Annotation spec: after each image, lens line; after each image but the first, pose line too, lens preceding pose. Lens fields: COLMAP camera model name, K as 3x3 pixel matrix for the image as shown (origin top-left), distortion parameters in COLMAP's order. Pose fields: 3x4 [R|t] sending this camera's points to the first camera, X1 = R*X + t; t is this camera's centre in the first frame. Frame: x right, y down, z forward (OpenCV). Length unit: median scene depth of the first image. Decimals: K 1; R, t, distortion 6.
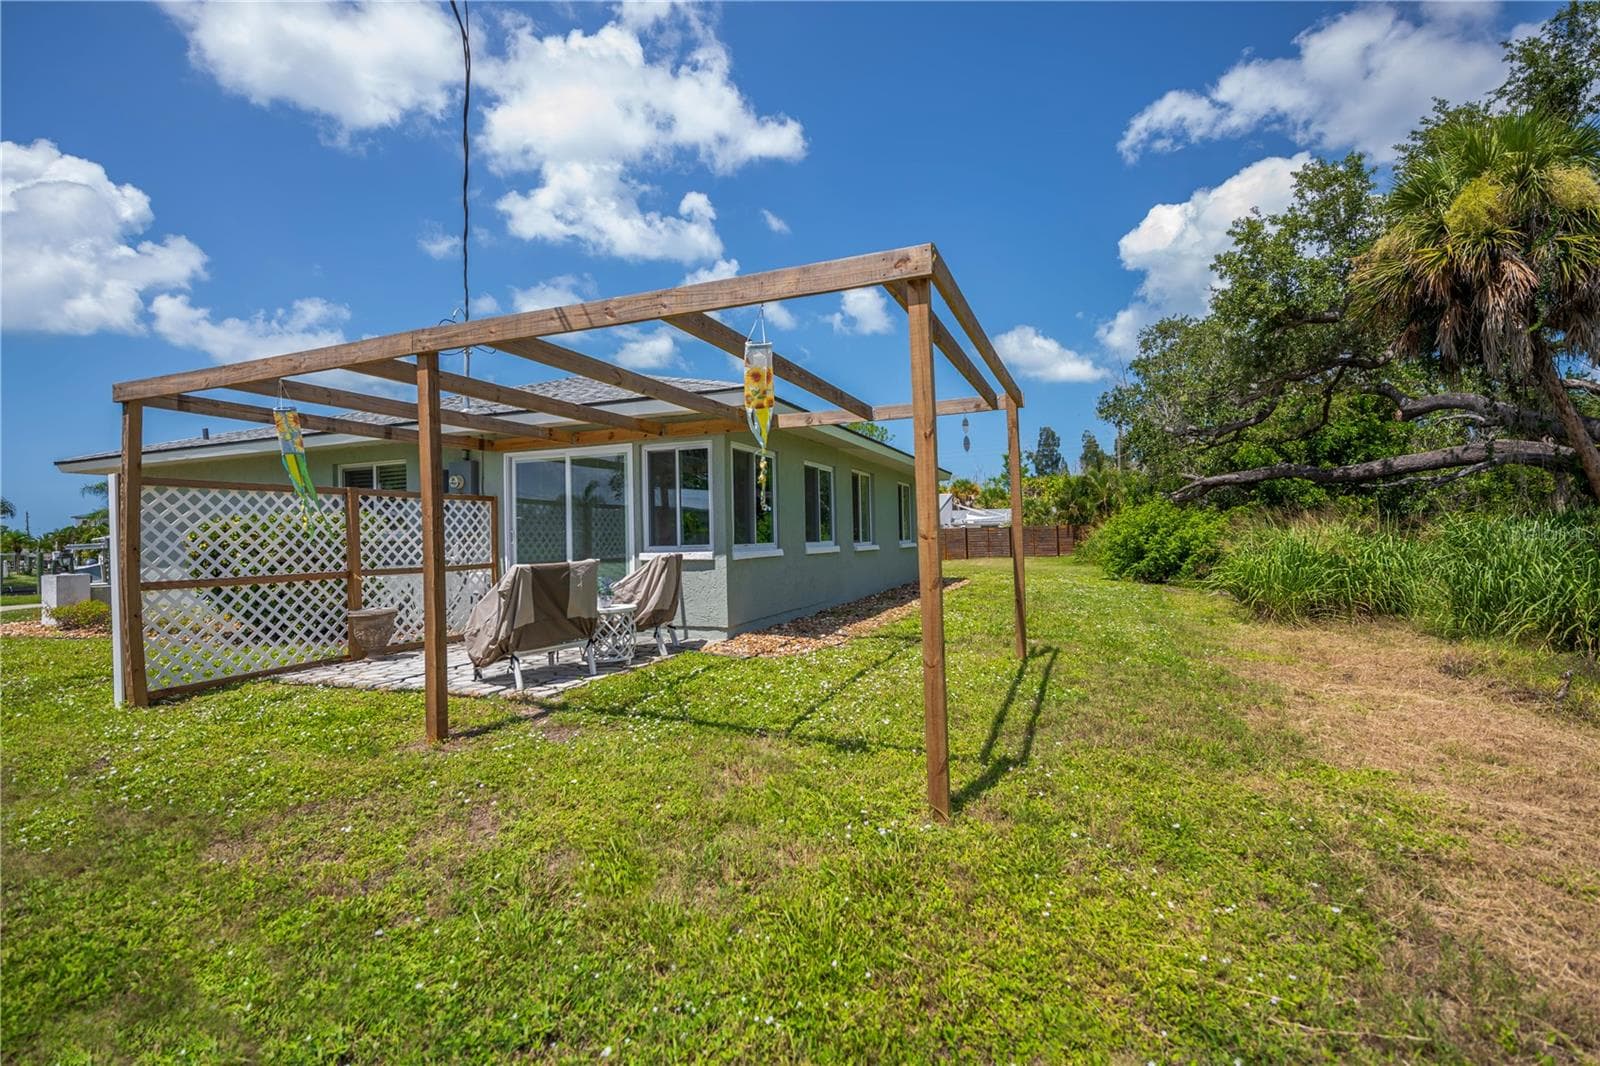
lens RADIAL K [[726.9, 0, 801.3], [0, 726.9, 527.7], [0, 0, 1]] dist [-0.002124, -0.000811]
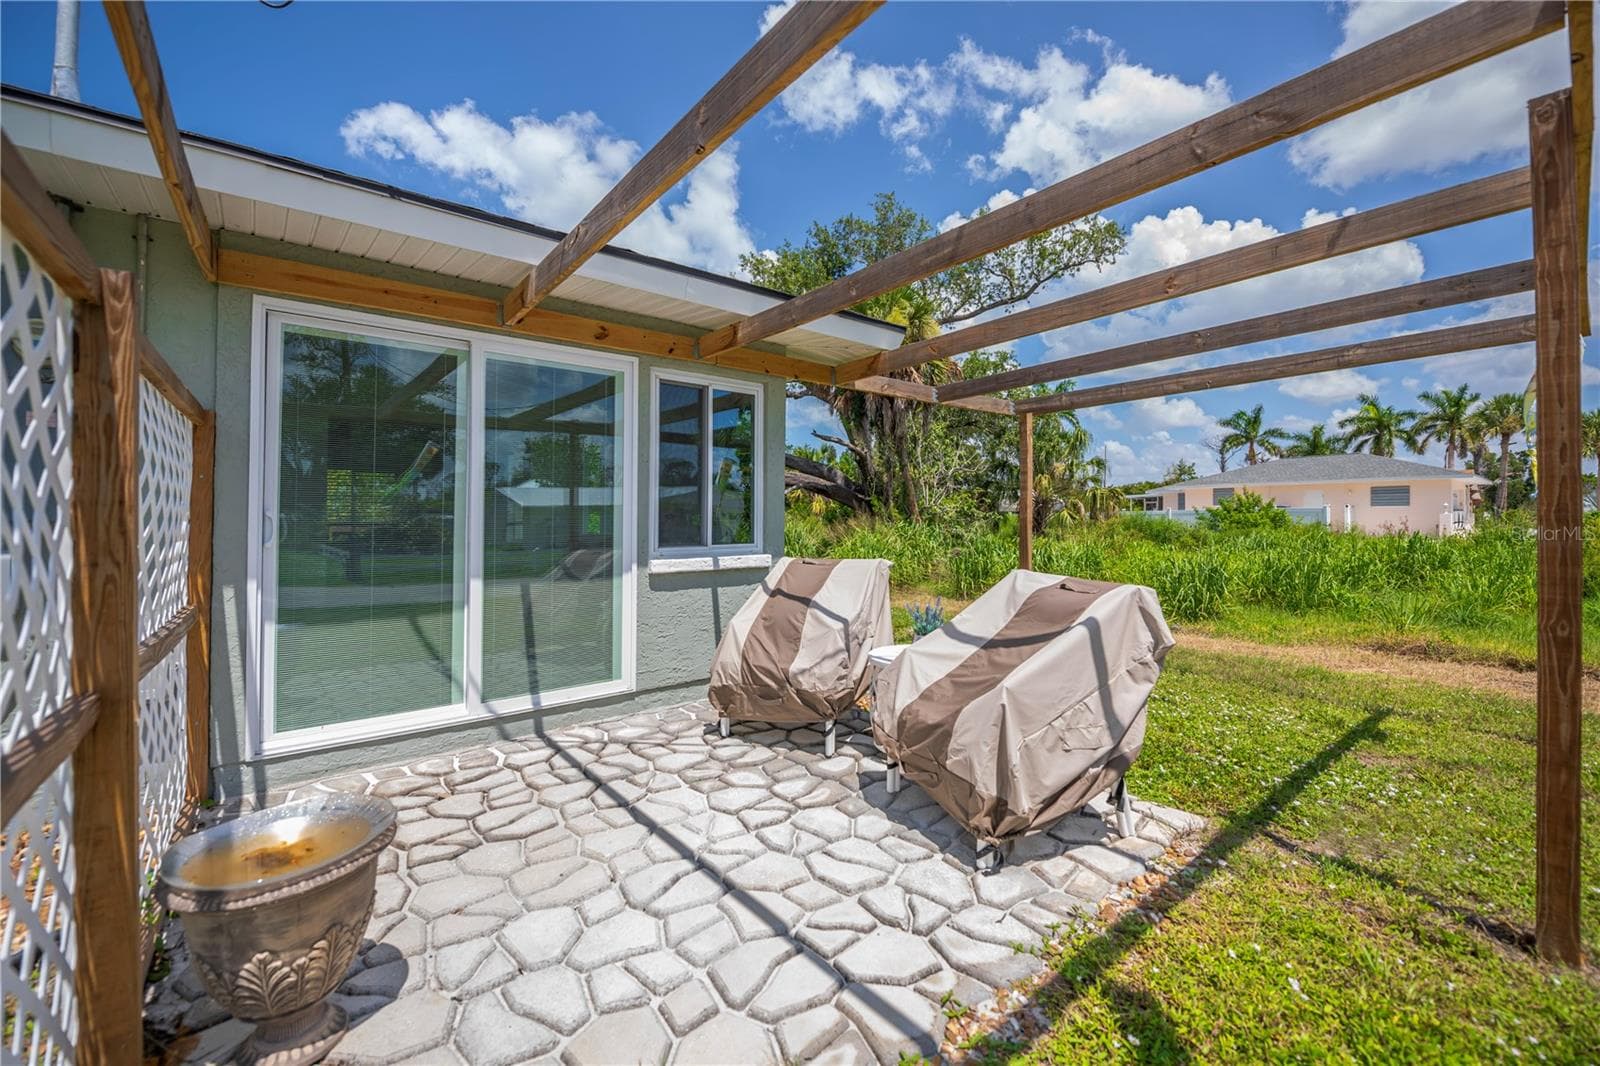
lens RADIAL K [[648.3, 0, 803.4], [0, 648.3, 530.8], [0, 0, 1]] dist [0.000944, 0.000044]
pose [[0.506208, 0.001859, 0.862409, -0.579187], [-0.024046, 0.999639, 0.011960, 0.003685], [-0.862076, -0.026791, 0.506070, 0.636299]]
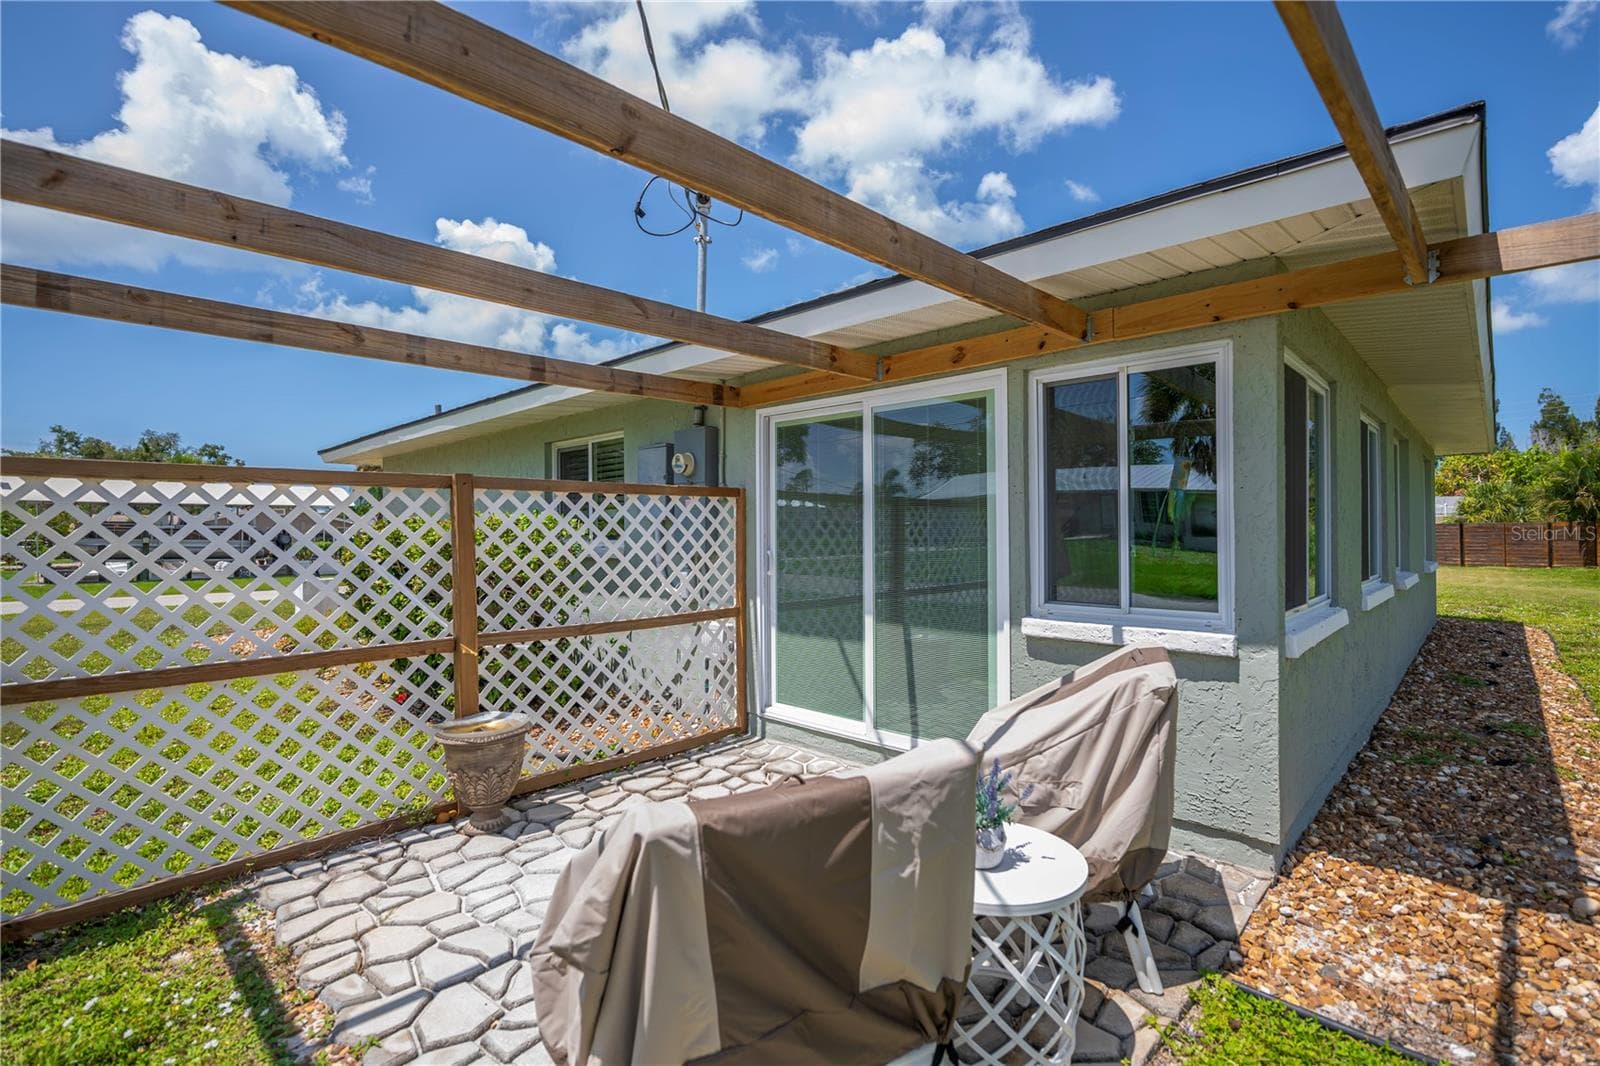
lens RADIAL K [[726.9, 0, 801.3], [0, 726.9, 527.7], [0, 0, 1]] dist [-0.002124, -0.000811]
pose [[0.920791, 0.016282, -0.389716, -0.172116], [-0.009249, 0.999759, 0.019915, -0.026126], [0.389947, -0.014733, 0.920720, 0.536169]]
